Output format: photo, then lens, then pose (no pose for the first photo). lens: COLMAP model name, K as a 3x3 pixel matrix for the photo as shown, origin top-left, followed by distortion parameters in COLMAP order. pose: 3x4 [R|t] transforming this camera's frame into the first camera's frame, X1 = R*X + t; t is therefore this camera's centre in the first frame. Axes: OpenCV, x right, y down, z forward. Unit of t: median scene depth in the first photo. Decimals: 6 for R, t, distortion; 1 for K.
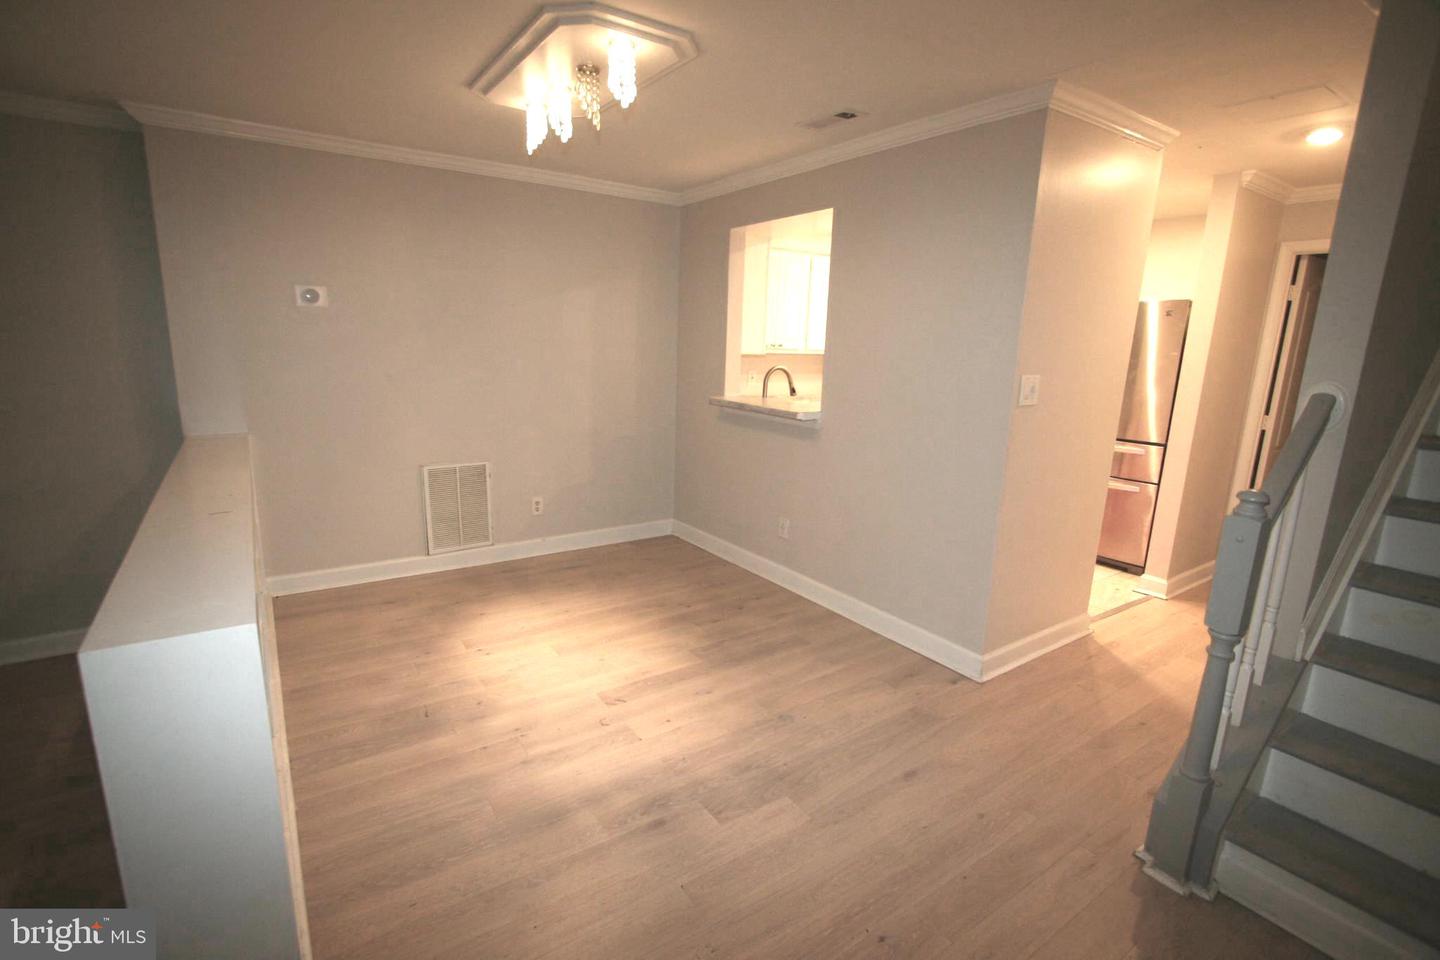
lens RADIAL K [[672.4, 0, 719.1], [0, 672.4, 480.4], [0, 0, 1]] dist [-0.010437, 0.000459]
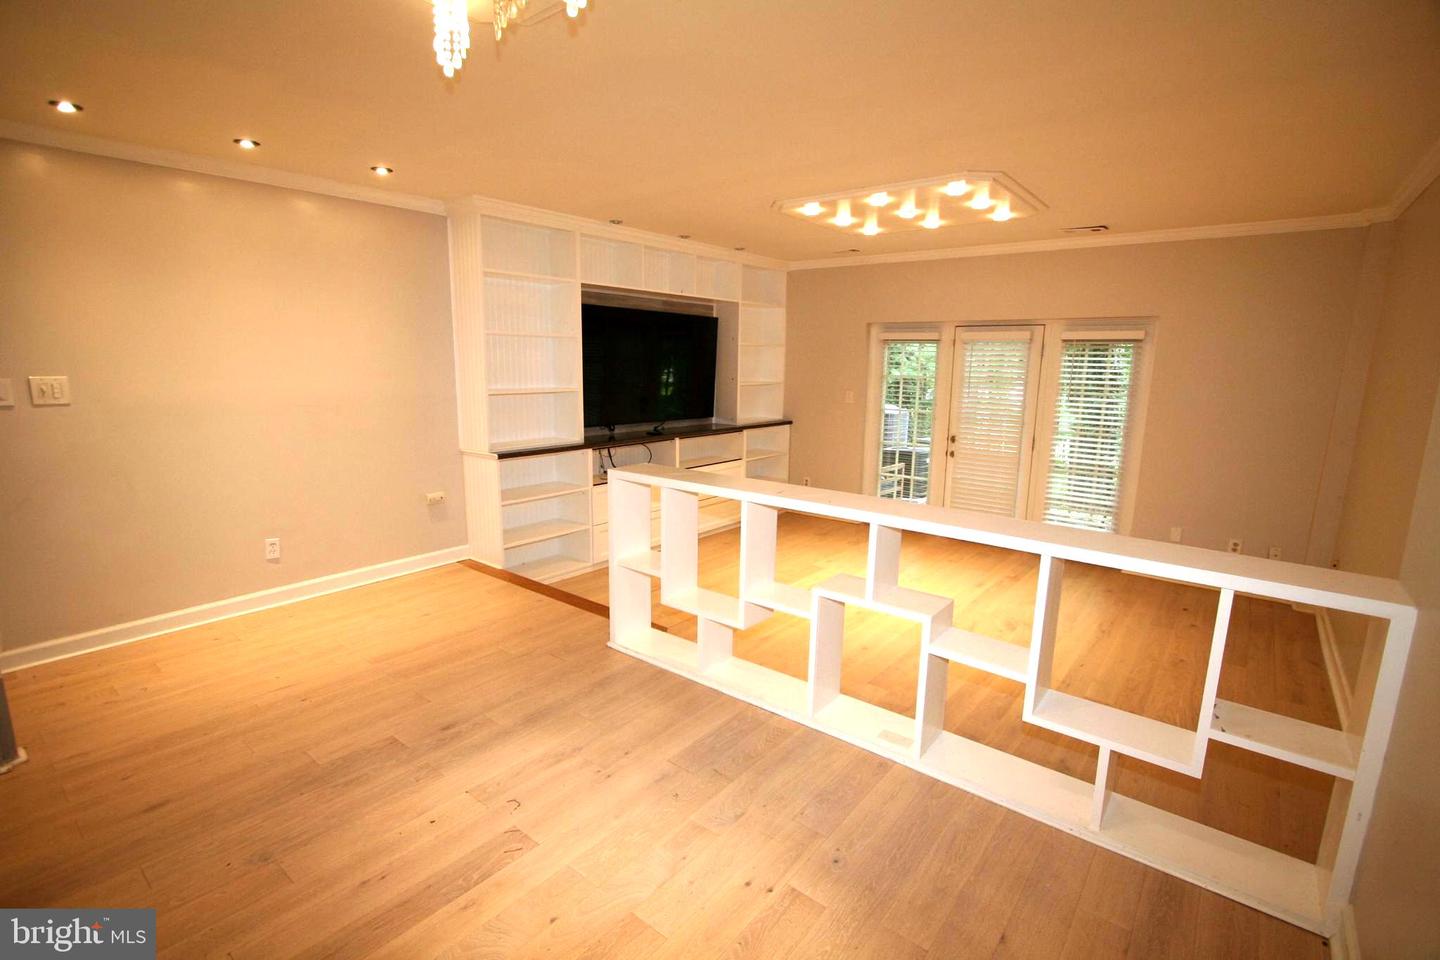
lens RADIAL K [[672.4, 0, 721.9], [0, 672.4, 481.2], [0, 0, 1]] dist [-0.010437, 0.000459]
pose [[-0.955628, -0.001263, -0.294573, -0.183865], [-0.115011, 0.922225, 0.369154, -0.382338], [0.271196, 0.386653, -0.881449, 1.778727]]
